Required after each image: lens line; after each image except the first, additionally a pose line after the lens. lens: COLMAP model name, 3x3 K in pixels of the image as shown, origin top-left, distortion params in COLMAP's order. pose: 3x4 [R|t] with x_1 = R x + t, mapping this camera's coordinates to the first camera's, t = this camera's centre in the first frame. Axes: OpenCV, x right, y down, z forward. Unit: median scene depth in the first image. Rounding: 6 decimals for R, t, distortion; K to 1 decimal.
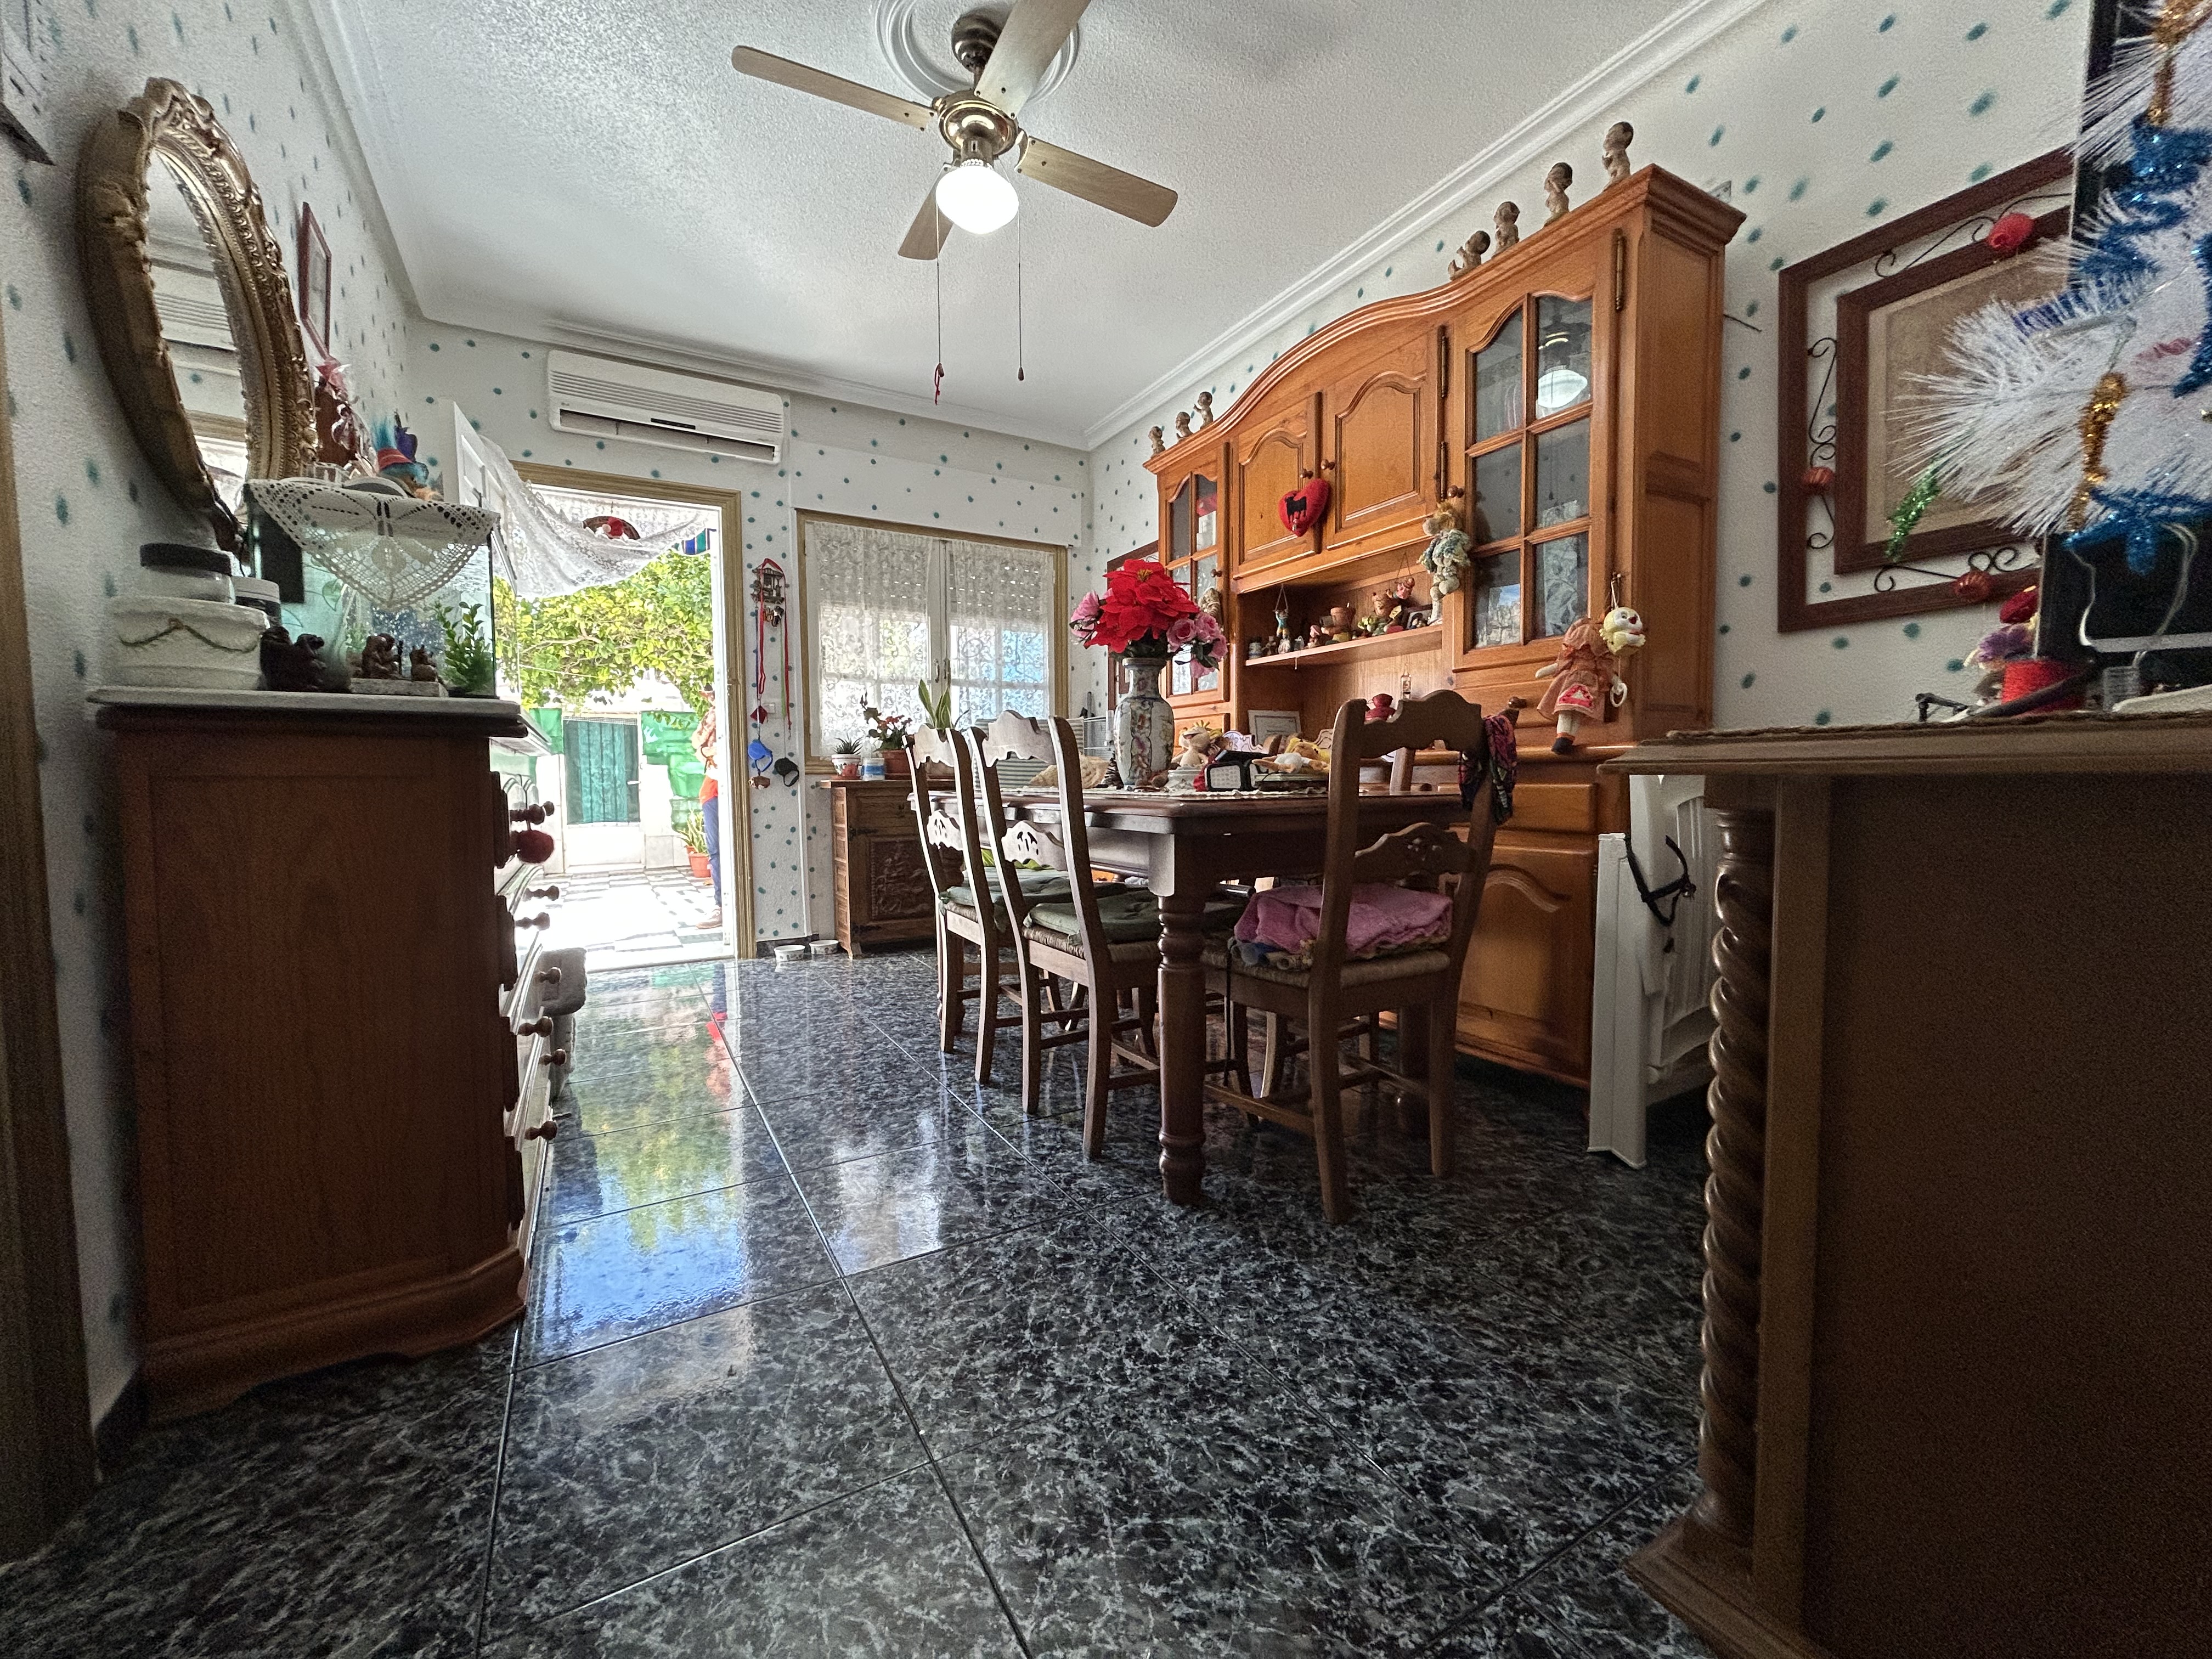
lens RADIAL K [[891.0, 0, 1106.8], [0, 891.0, 829.1], [0, 0, 1]] dist [-0.001705, 0.001546]
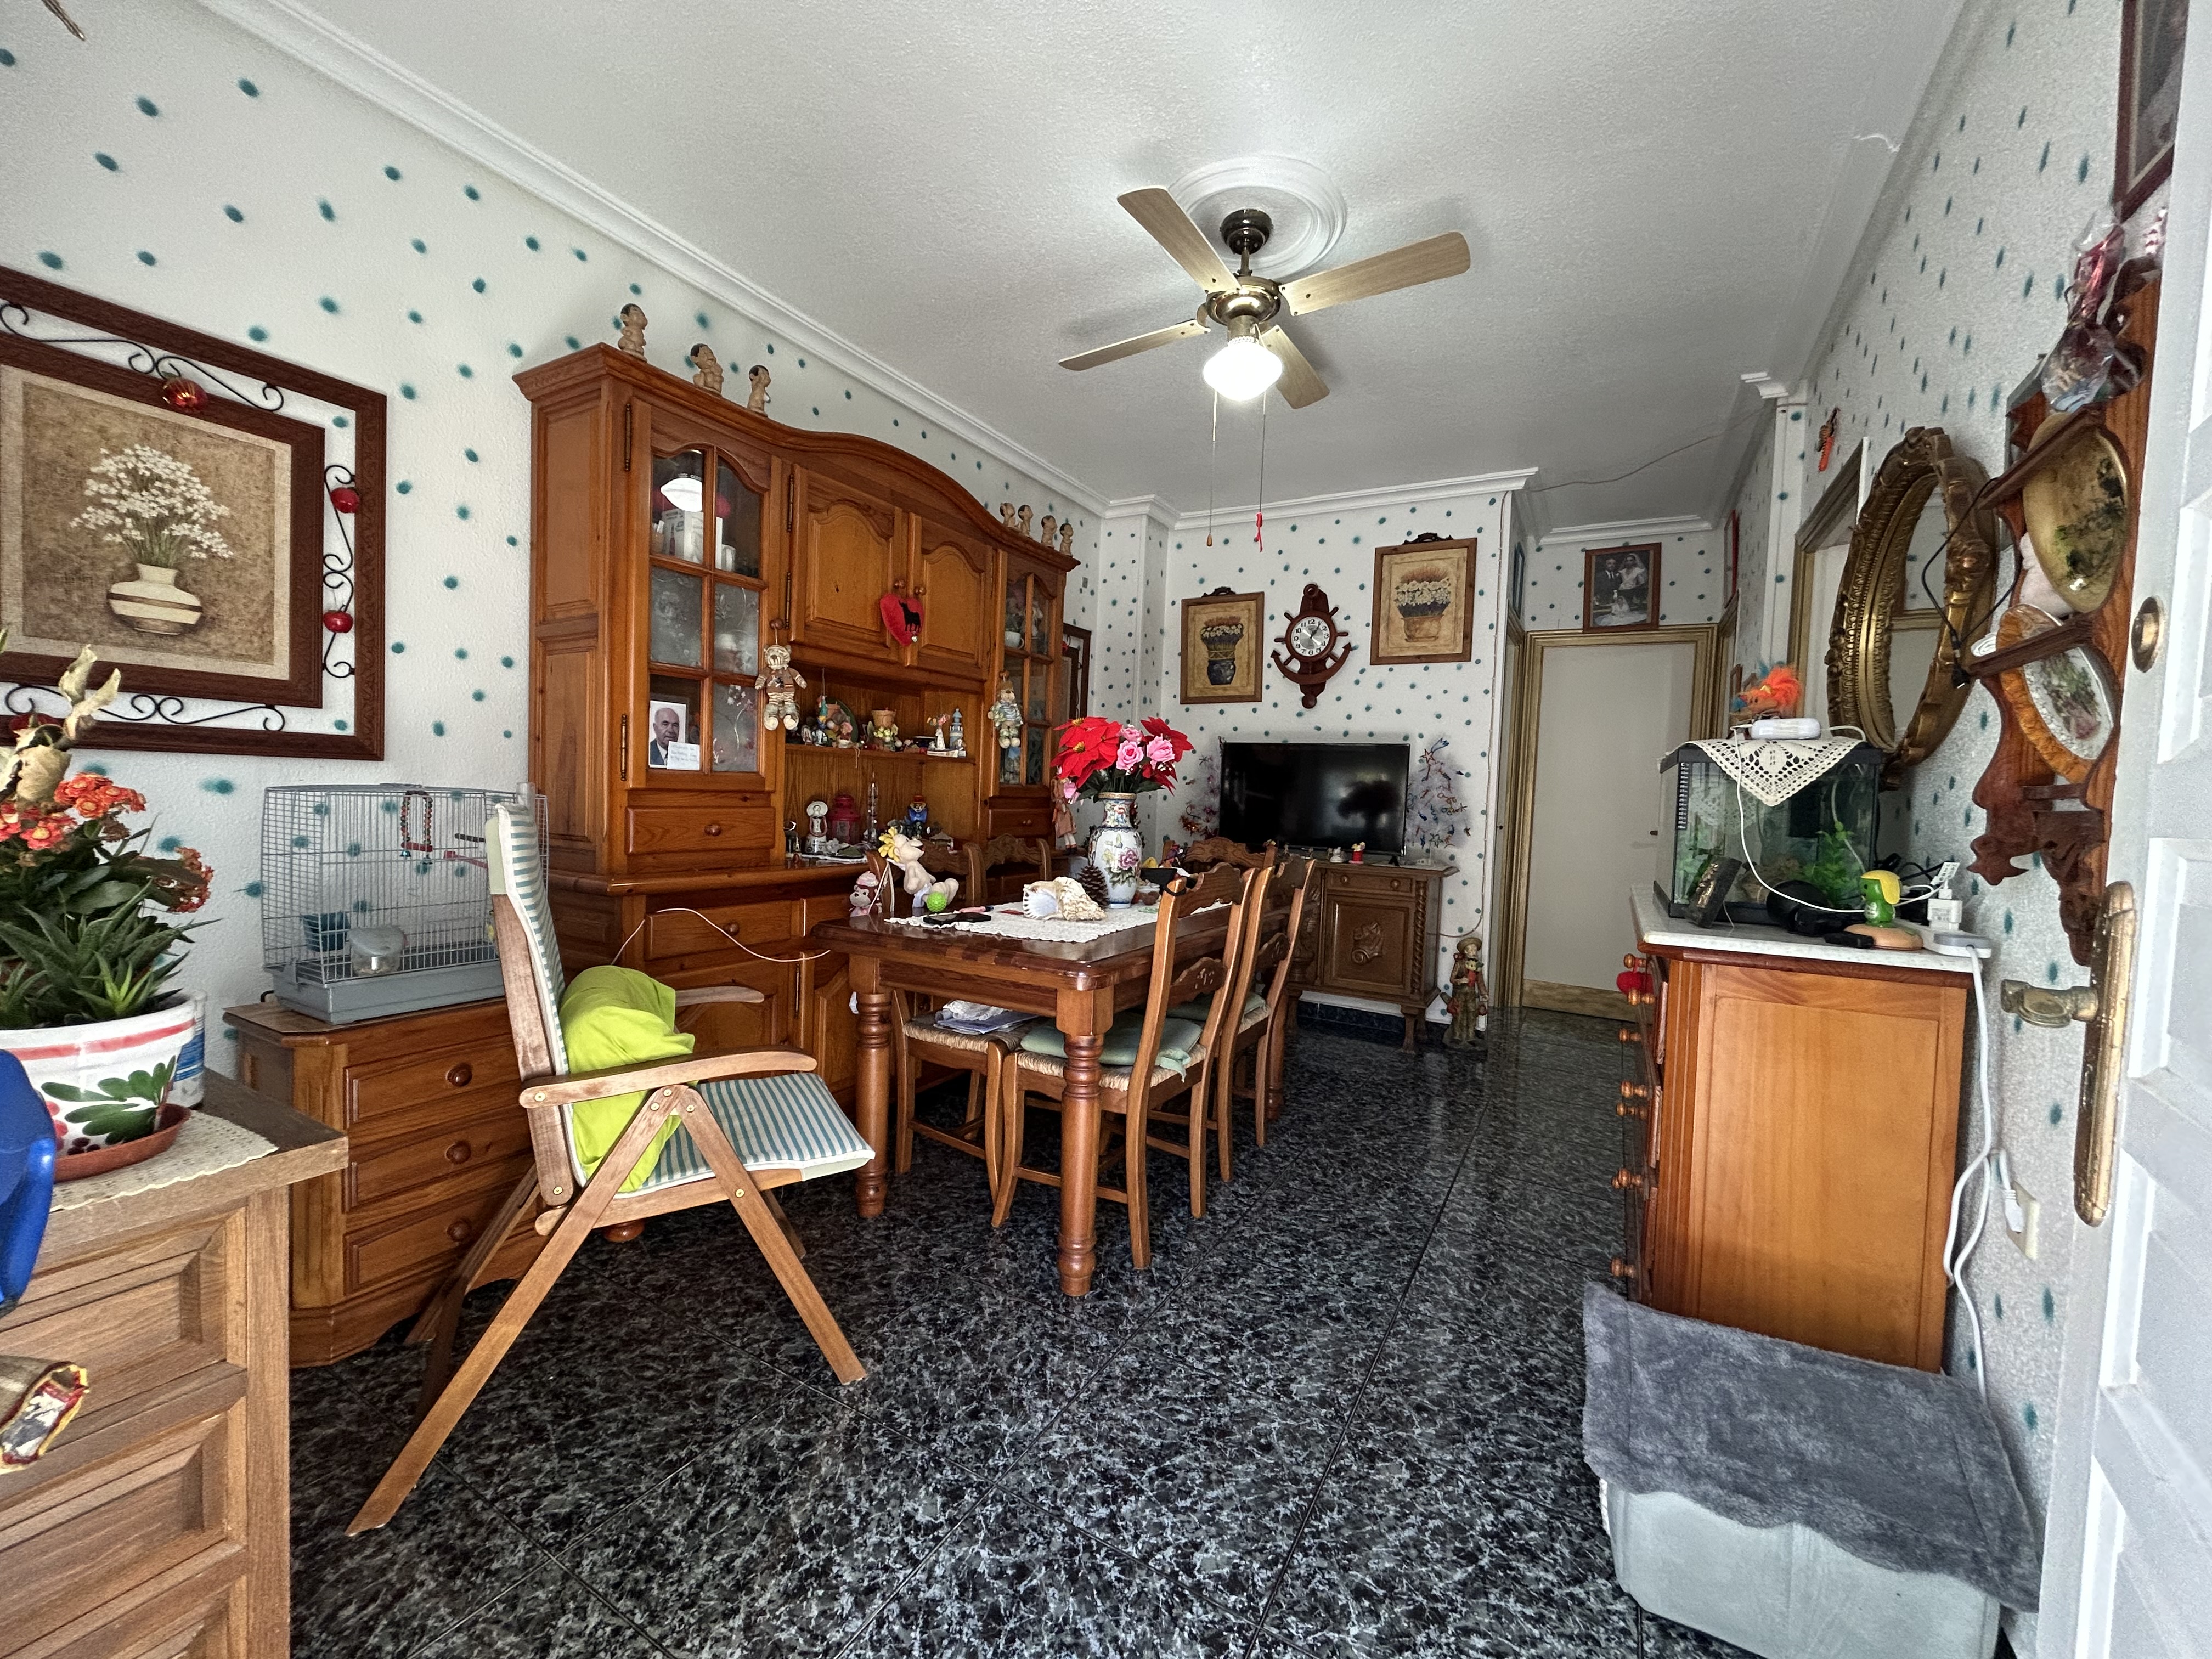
lens RADIAL K [[891.0, 0, 1111.9], [0, 891.0, 826.2], [0, 0, 1]] dist [-0.001705, 0.001546]
pose [[-0.511391, -0.042826, 0.858280, -1.094367], [0.017923, 0.998009, 0.060477, -0.253027], [-0.859161, 0.046310, -0.509605, 1.855183]]
